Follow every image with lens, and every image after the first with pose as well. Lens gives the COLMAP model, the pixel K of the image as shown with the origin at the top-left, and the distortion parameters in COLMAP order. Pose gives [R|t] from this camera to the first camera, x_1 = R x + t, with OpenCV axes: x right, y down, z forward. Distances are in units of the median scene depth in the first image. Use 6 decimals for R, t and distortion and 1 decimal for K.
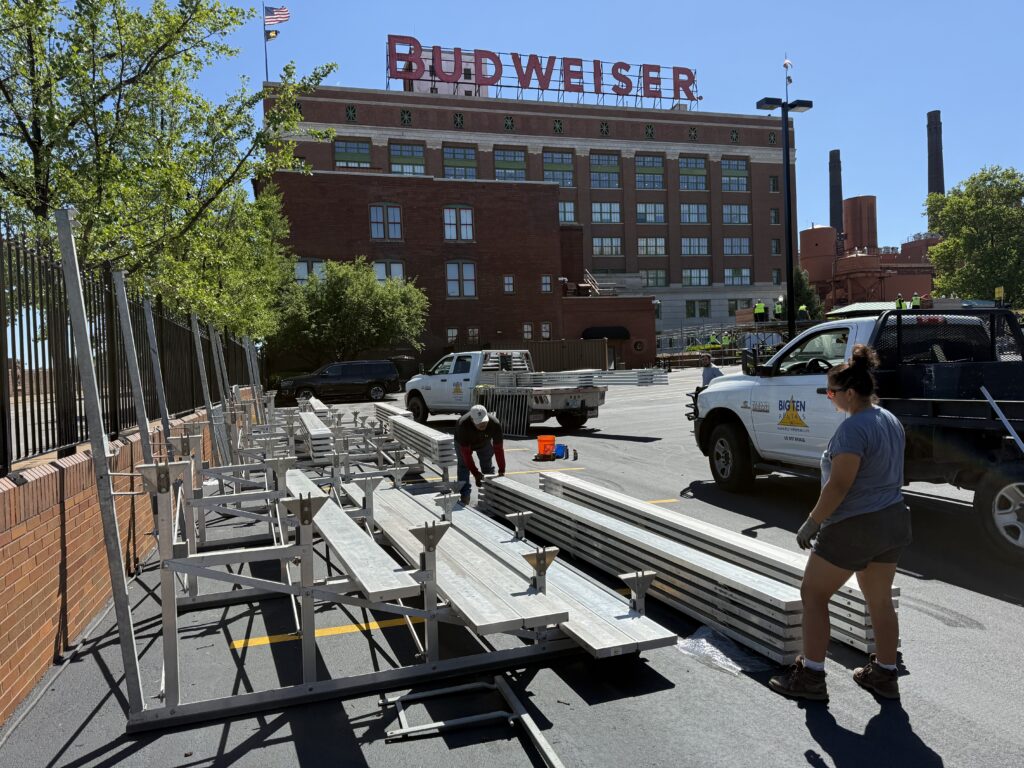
lens RADIAL K [[725.3, 0, 511.3], [0, 725.3, 378.7], [0, 0, 1]] dist [0.025126, -0.028171]
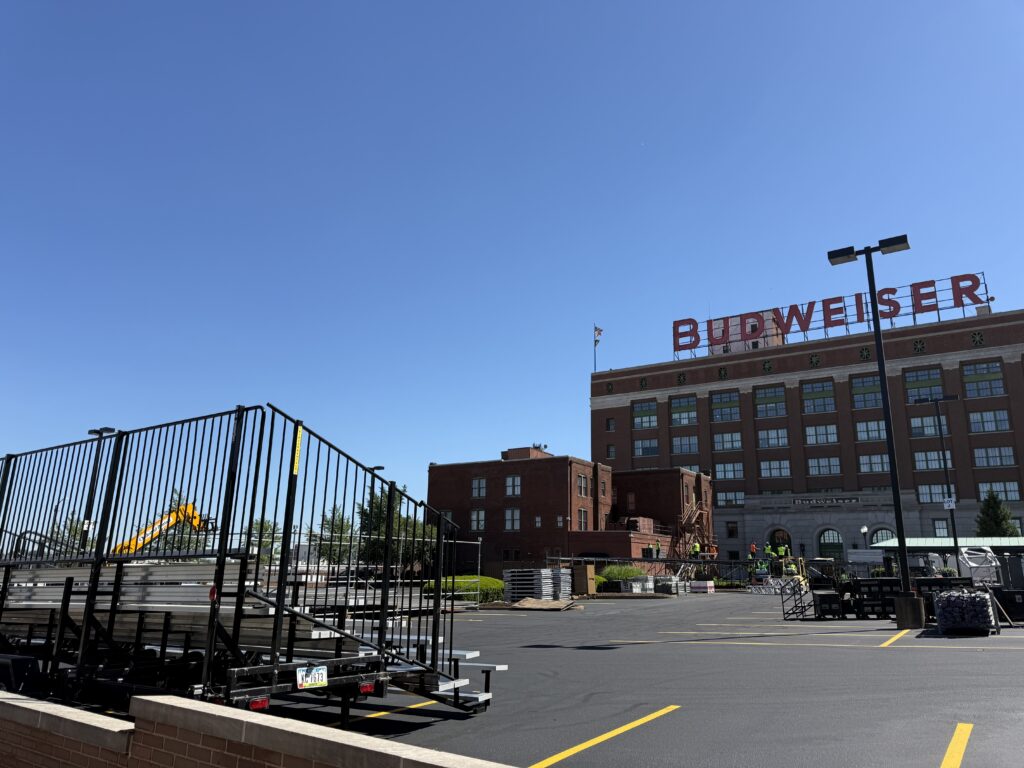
lens RADIAL K [[725.3, 0, 537.8], [0, 725.3, 387.8], [0, 0, 1]] dist [0.025126, -0.028171]
pose [[0.619431, -0.123776, -0.775232, 0.658352], [-0.062420, 0.976601, -0.205803, -0.047335], [0.782566, 0.175870, 0.597210, 0.001855]]
